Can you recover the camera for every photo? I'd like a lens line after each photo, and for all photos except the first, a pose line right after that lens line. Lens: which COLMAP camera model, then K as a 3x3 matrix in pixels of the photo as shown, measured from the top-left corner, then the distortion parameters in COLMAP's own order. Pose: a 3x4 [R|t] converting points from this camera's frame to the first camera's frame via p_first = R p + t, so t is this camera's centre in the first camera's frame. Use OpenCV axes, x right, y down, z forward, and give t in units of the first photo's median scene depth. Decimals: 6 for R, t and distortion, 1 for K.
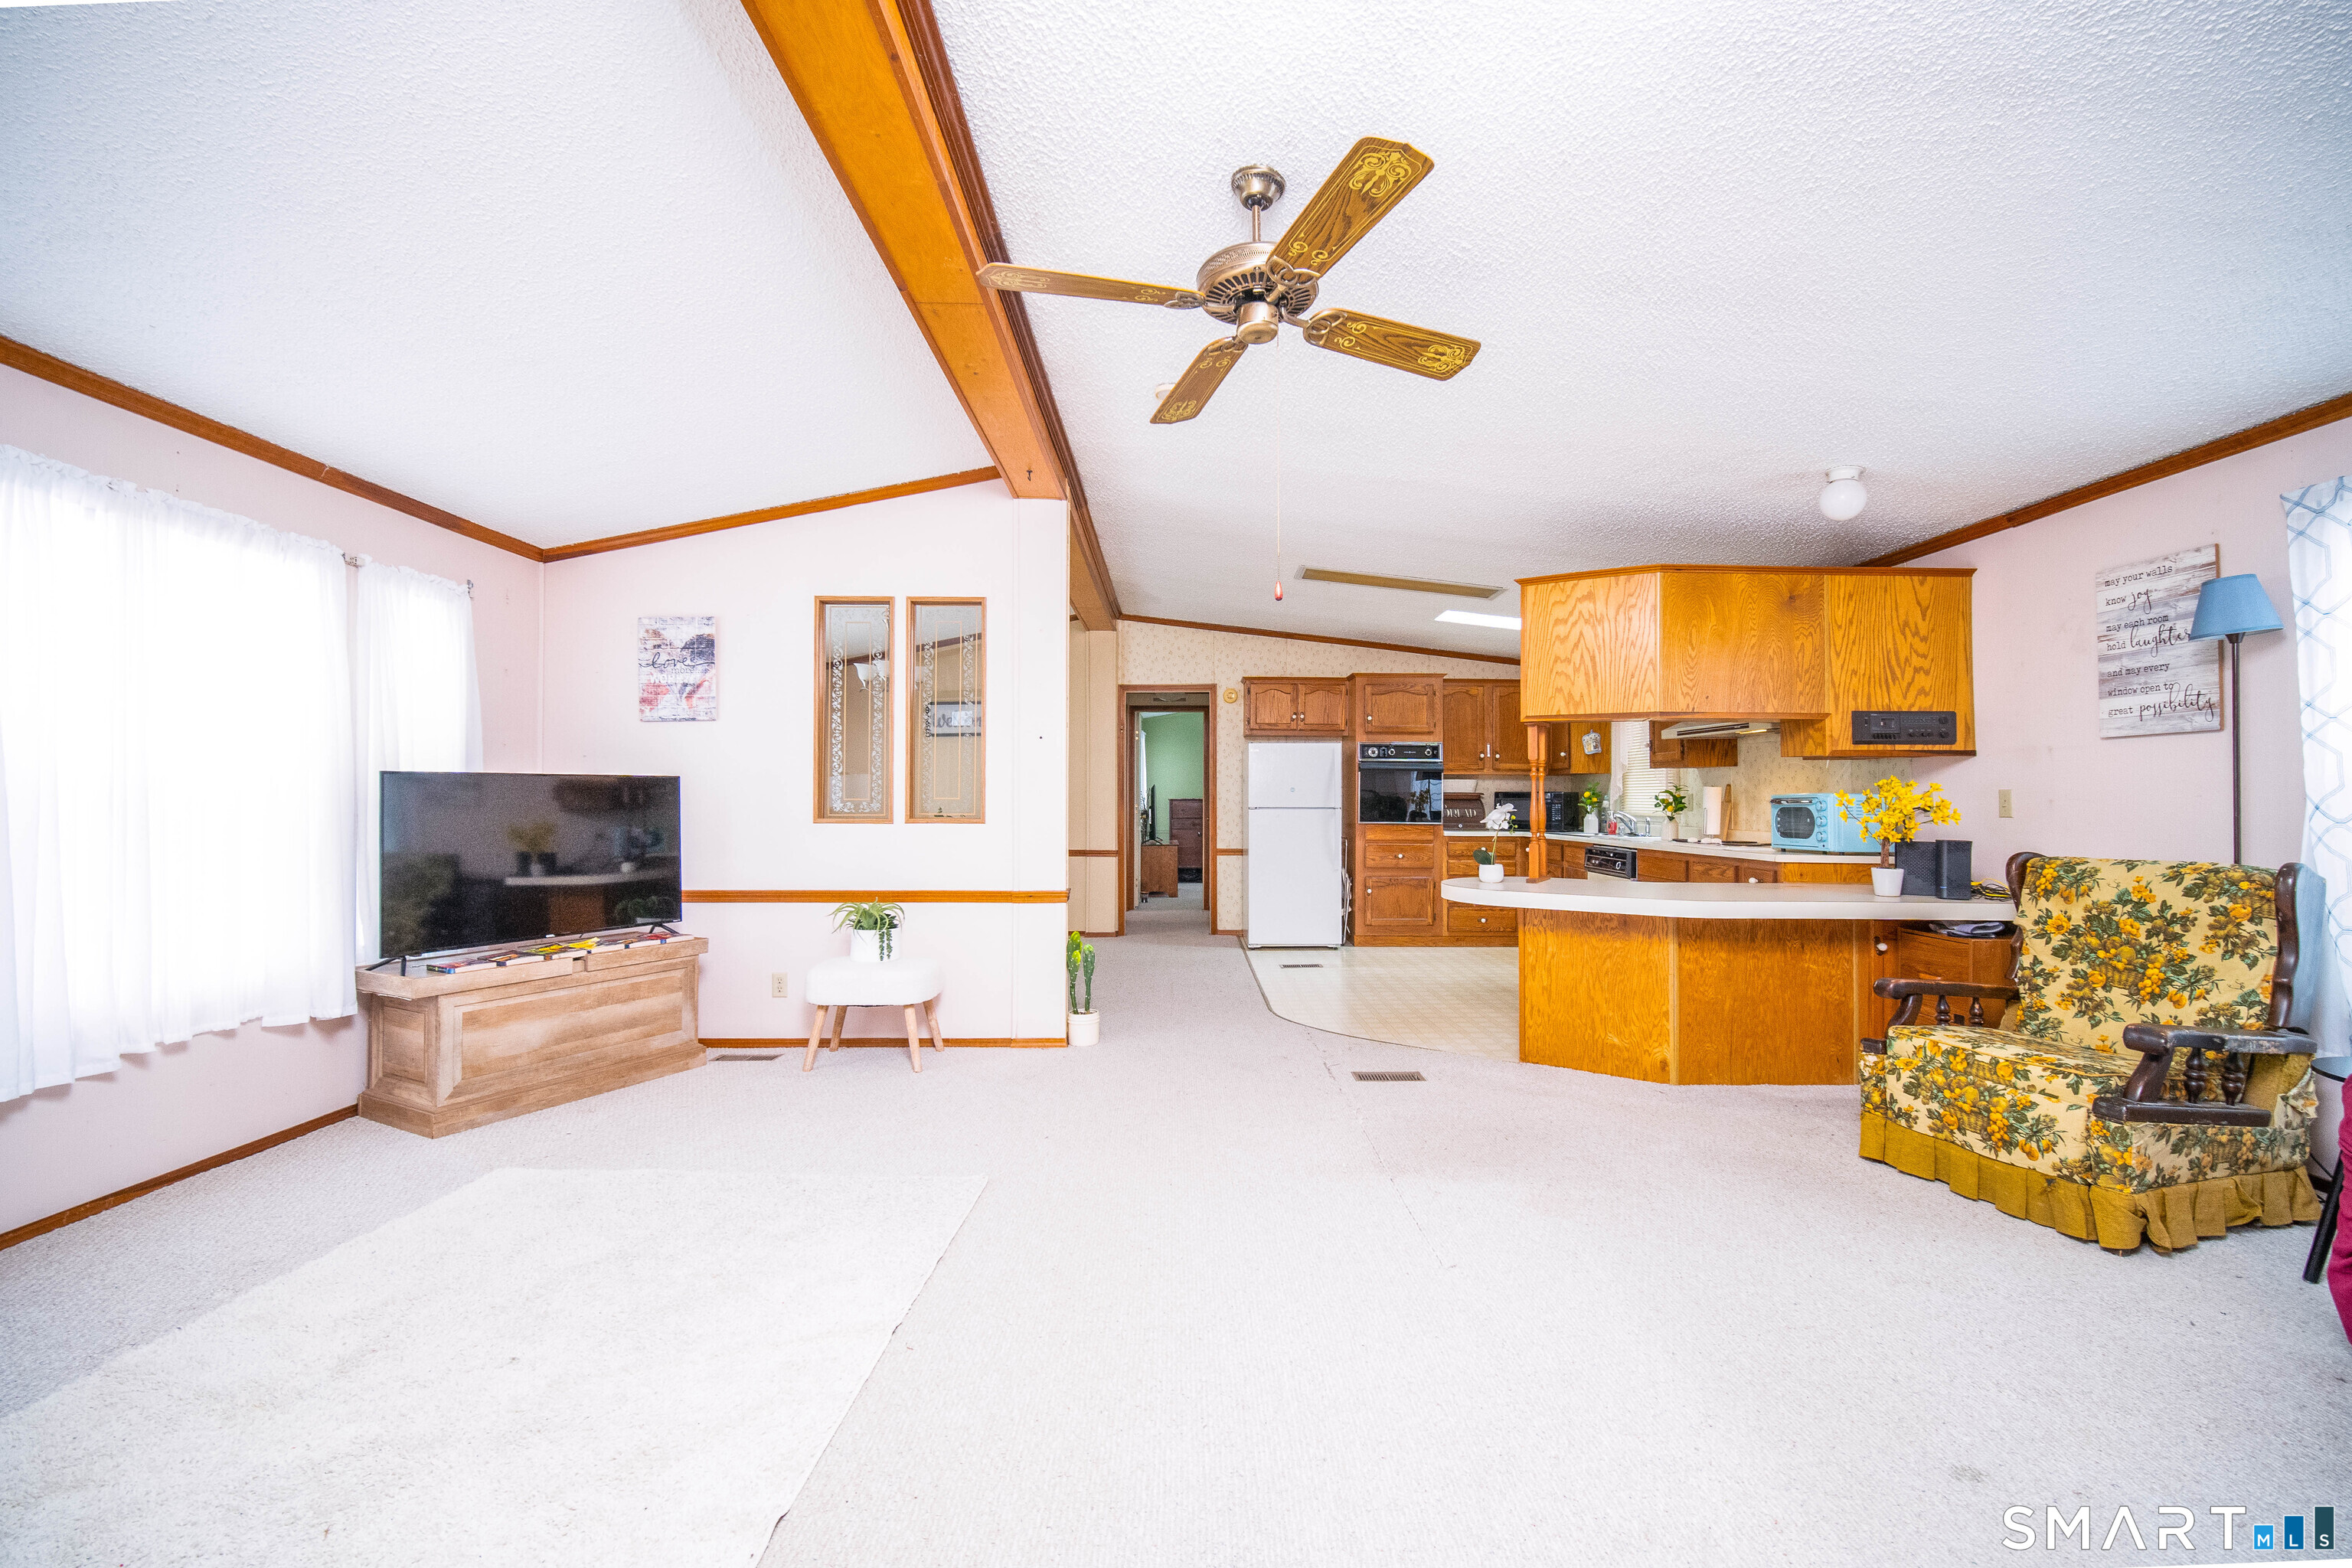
lens RADIAL K [[962.2, 0, 1189.1], [0, 962.2, 781.0], [0, 0, 1]] dist [-0.016649, -0.000104]
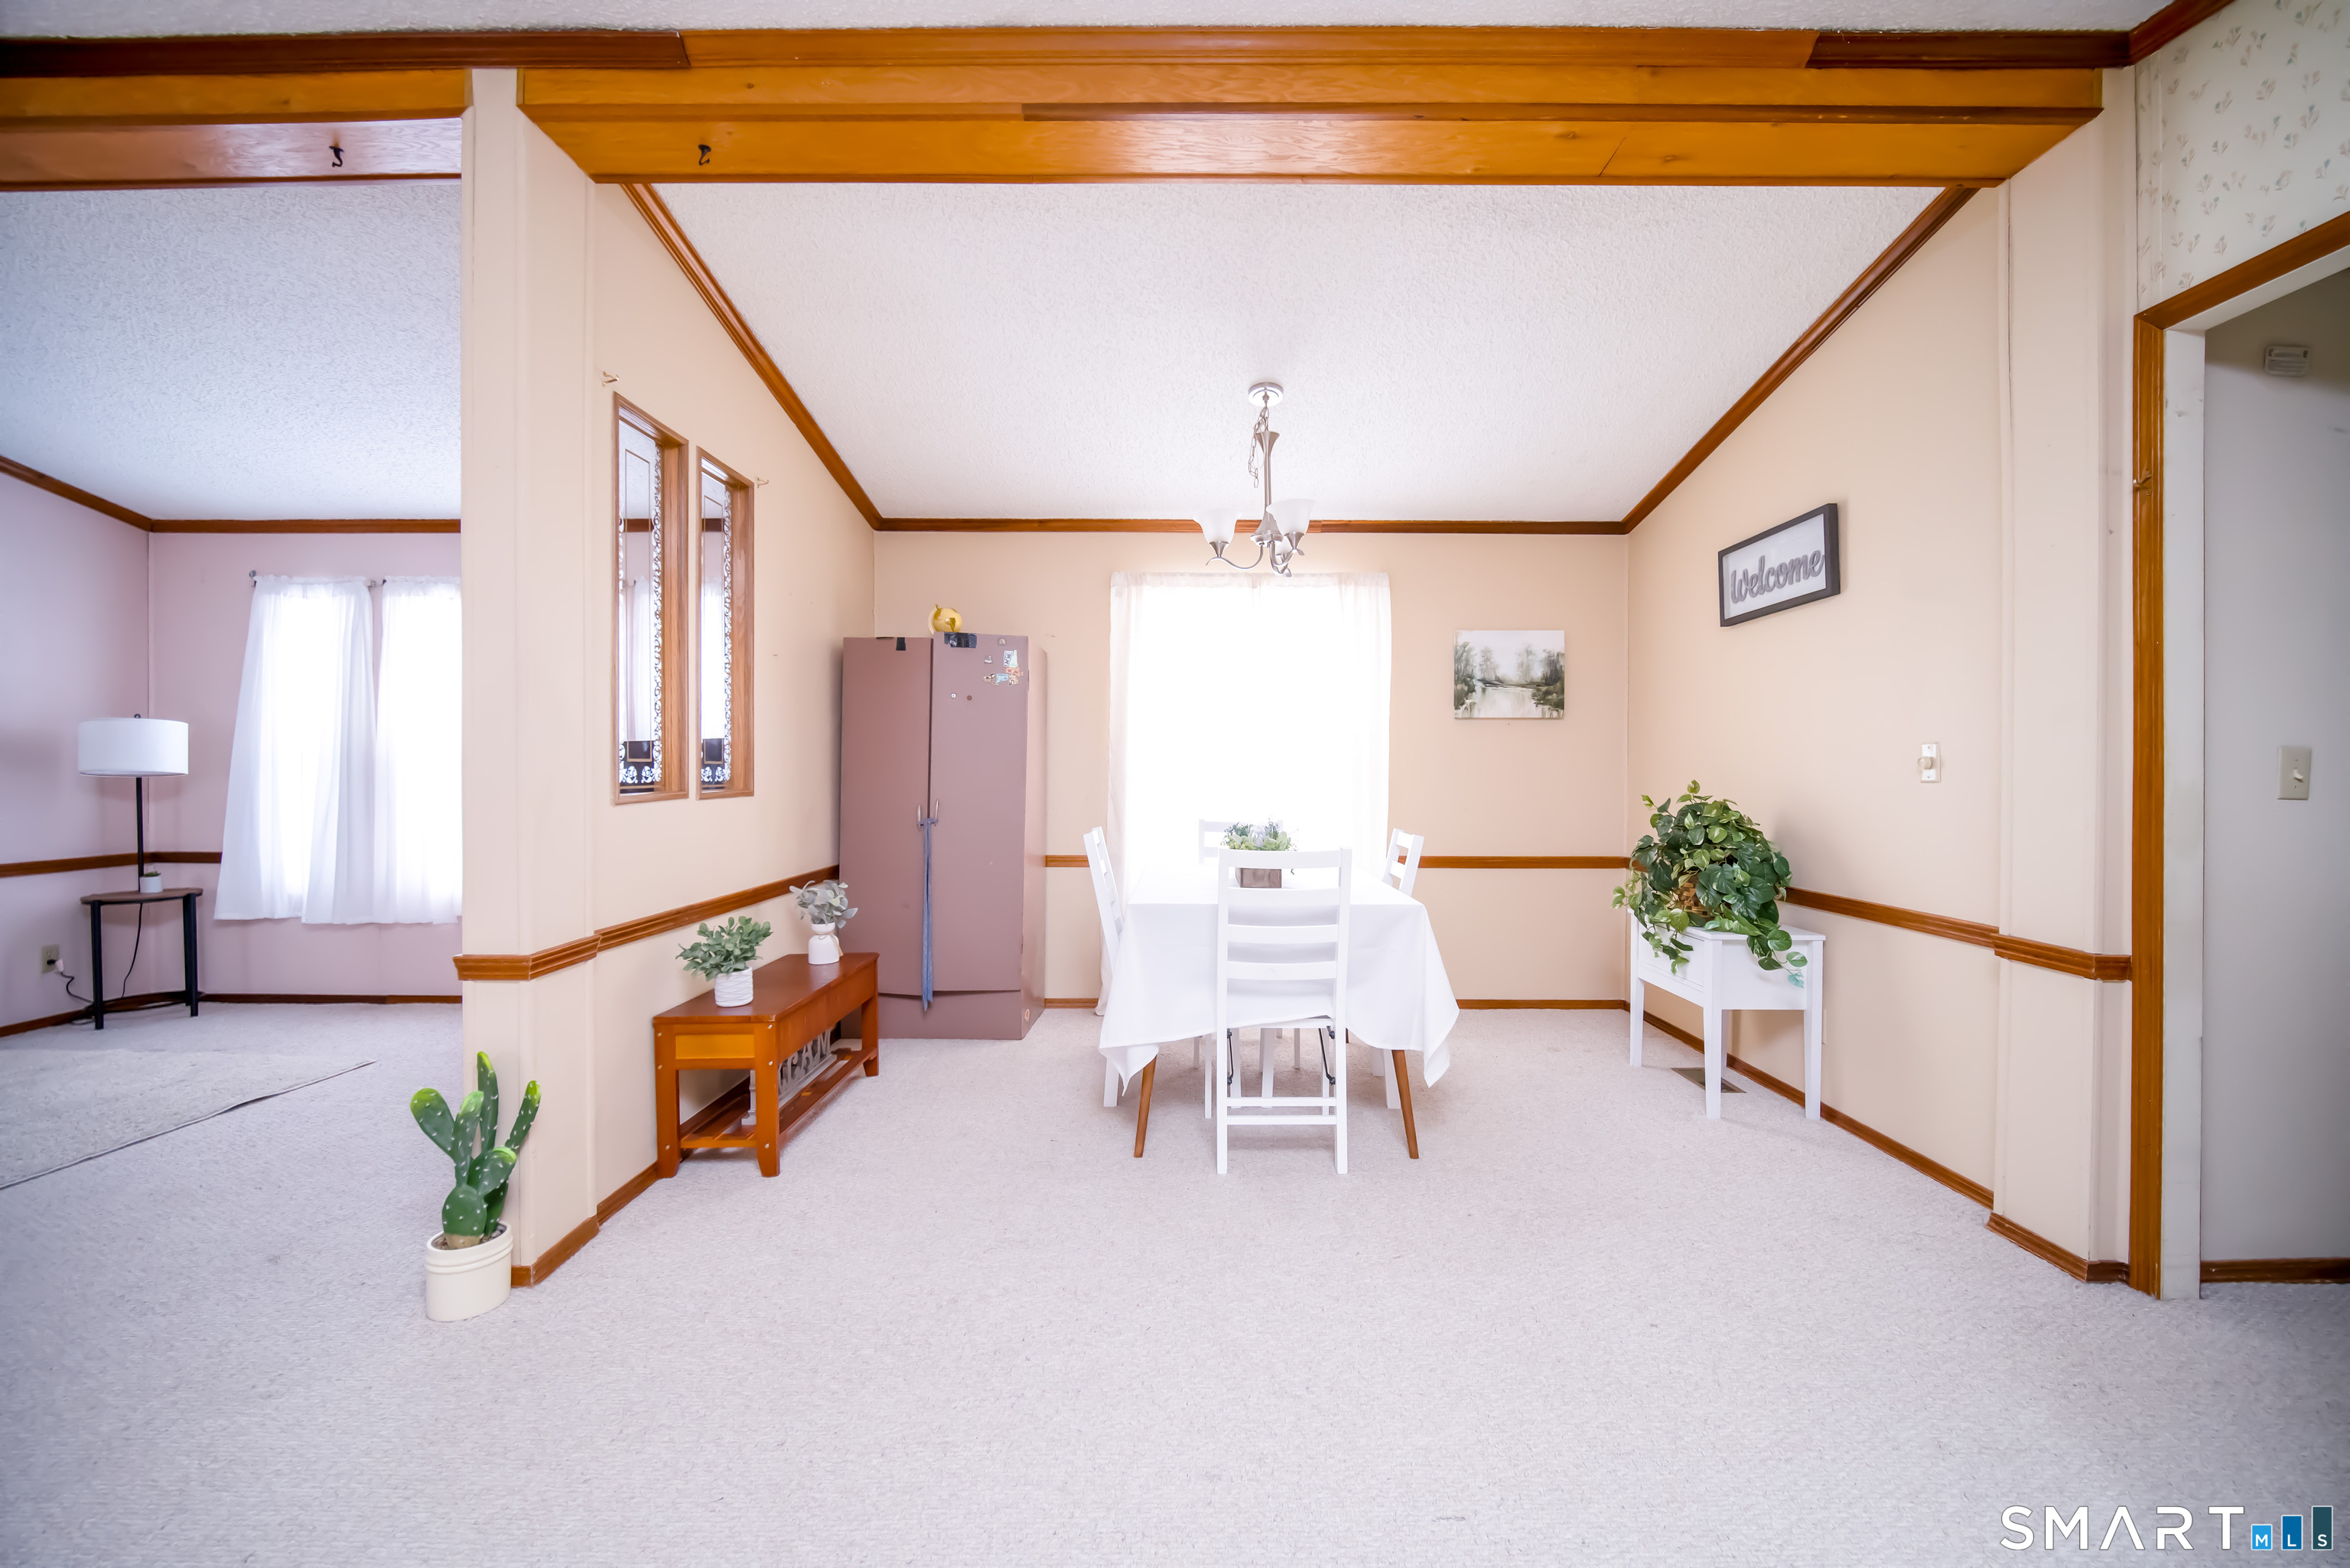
lens RADIAL K [[950.7, 0, 1184.5], [0, 950.7, 776.3], [0, 0, 1]] dist [-0.013009, -0.000326]
pose [[-0.018020, 0.001920, -0.999836, 0.423207], [0.019183, 0.999815, 0.001574, 0.043202], [0.999654, -0.019152, -0.018054, 1.729926]]
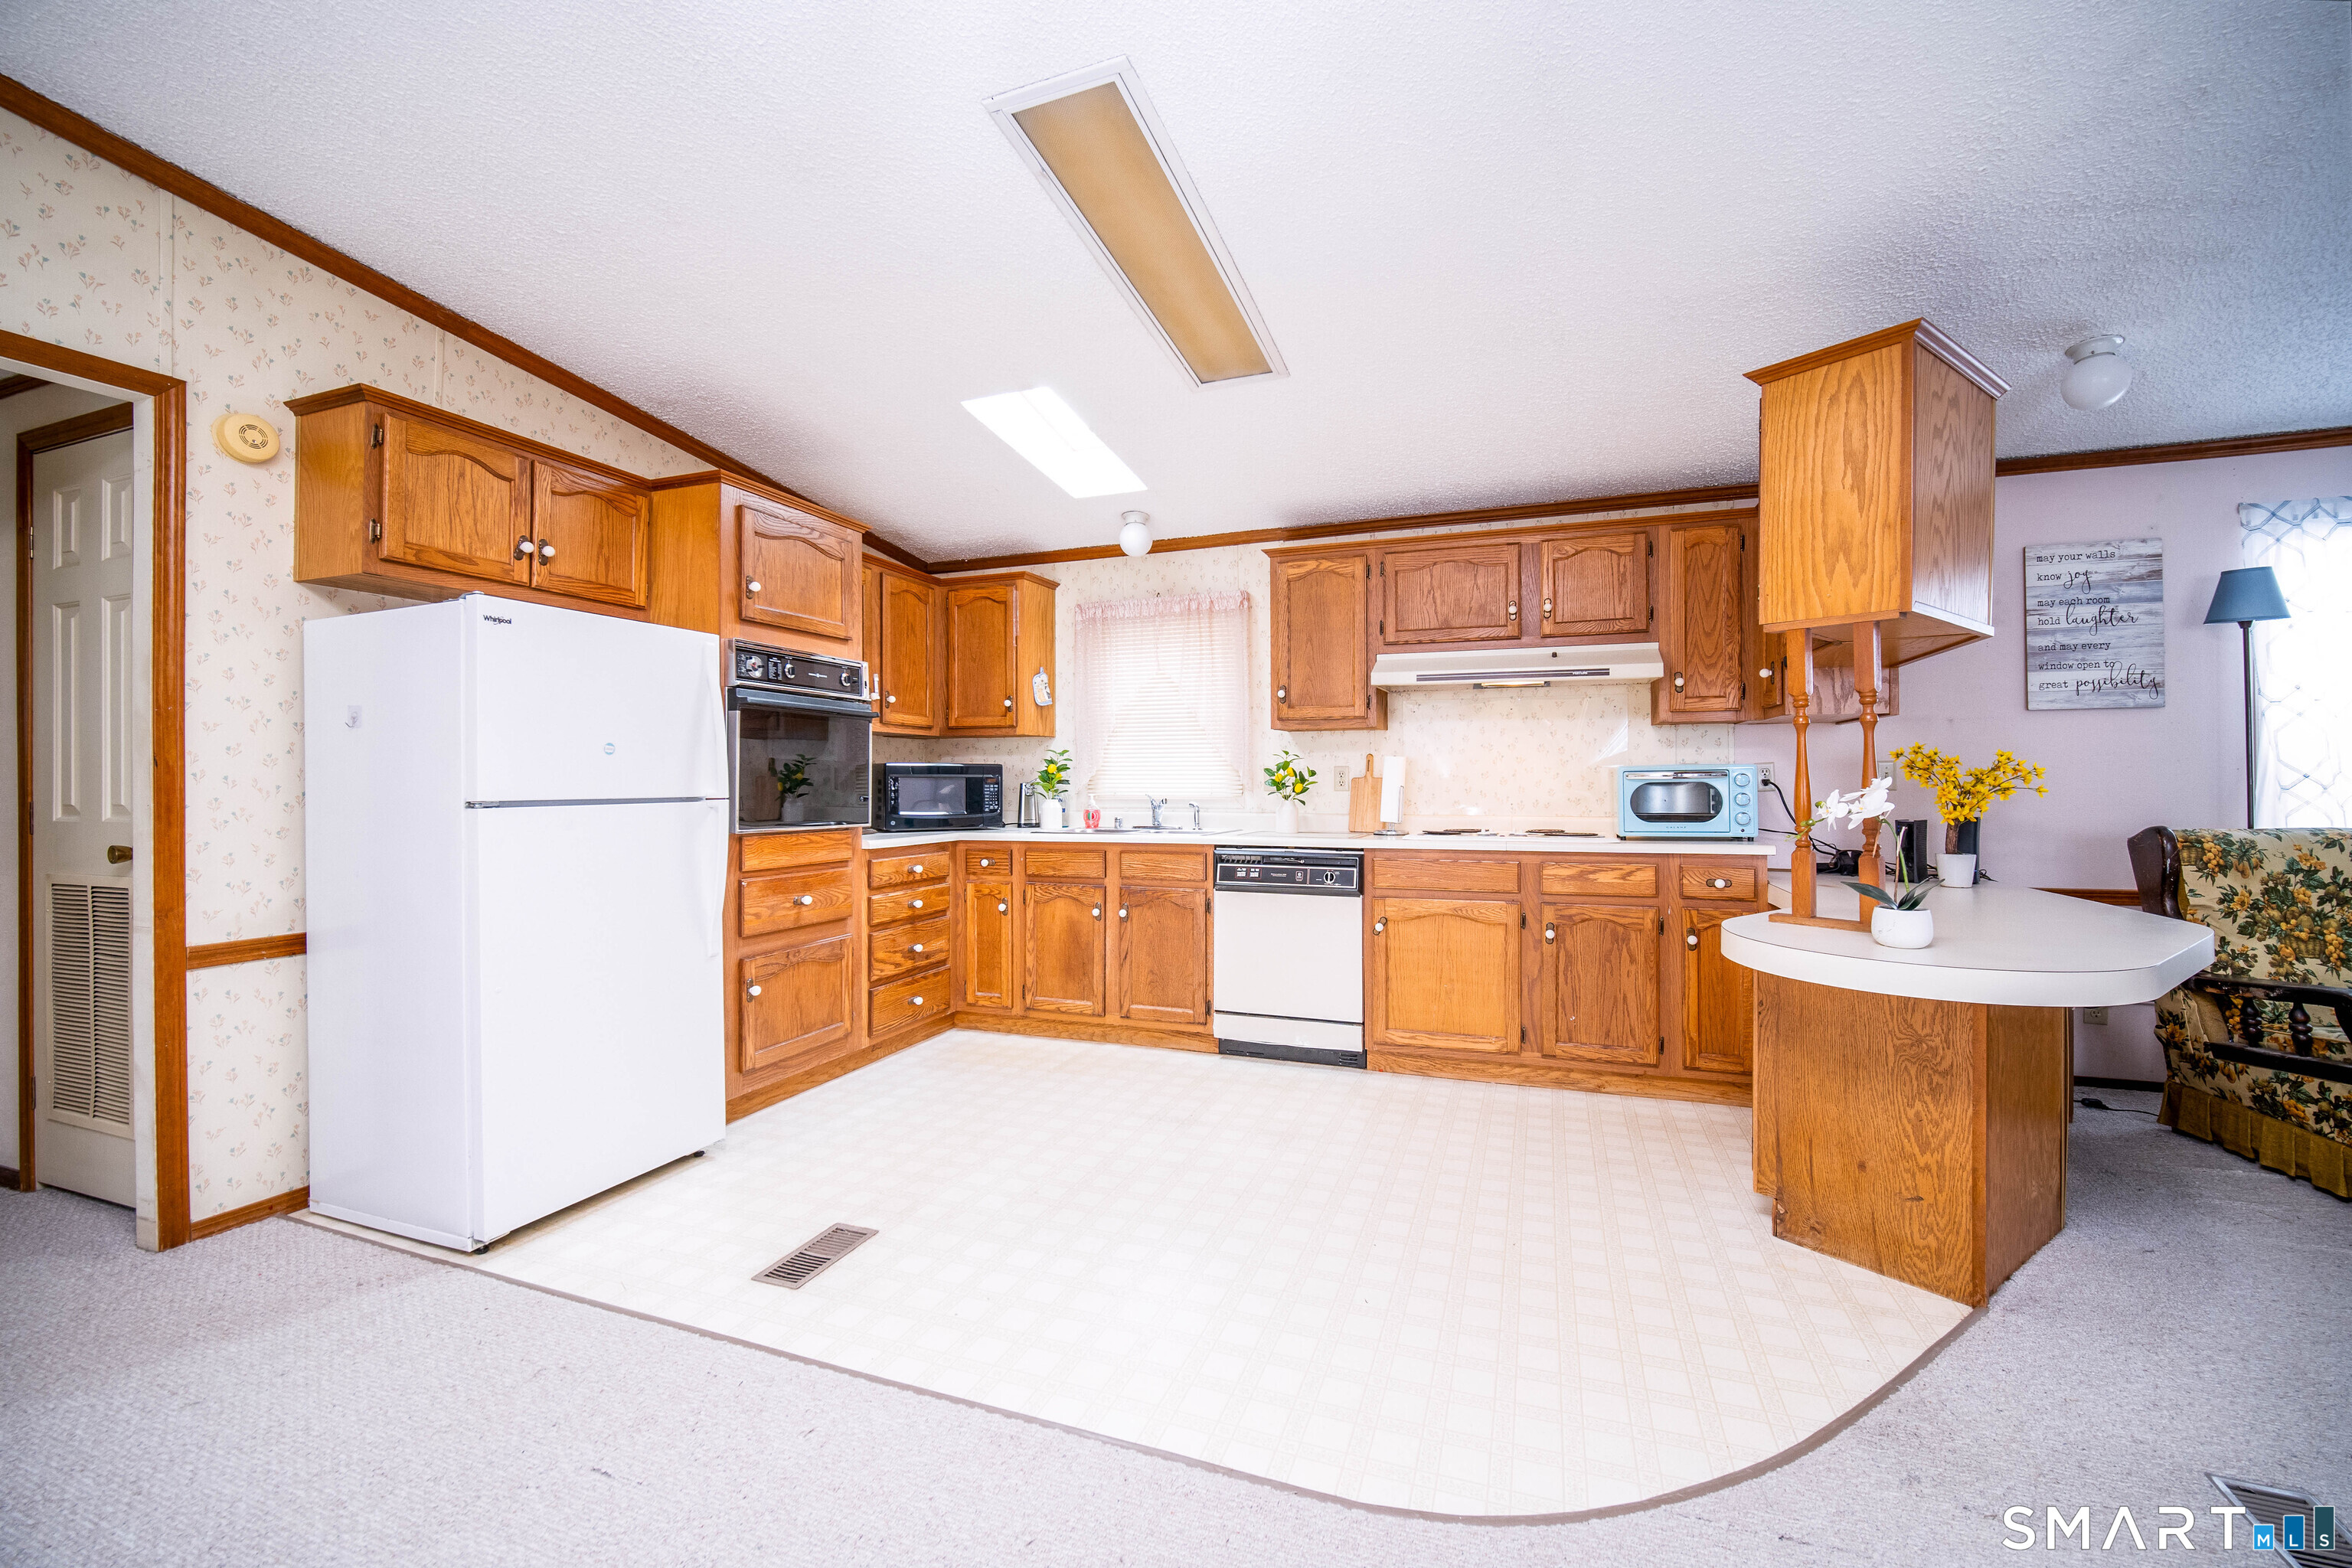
lens RADIAL K [[951.6, 0, 1185.5], [0, 951.6, 776.3], [0, 0, 1]] dist [-0.013009, -0.000326]
pose [[0.361594, 0.000375, 0.932336, -0.291955], [-0.013027, 0.999904, 0.004650, 0.030995], [-0.932245, -0.013827, 0.361564, 1.419377]]
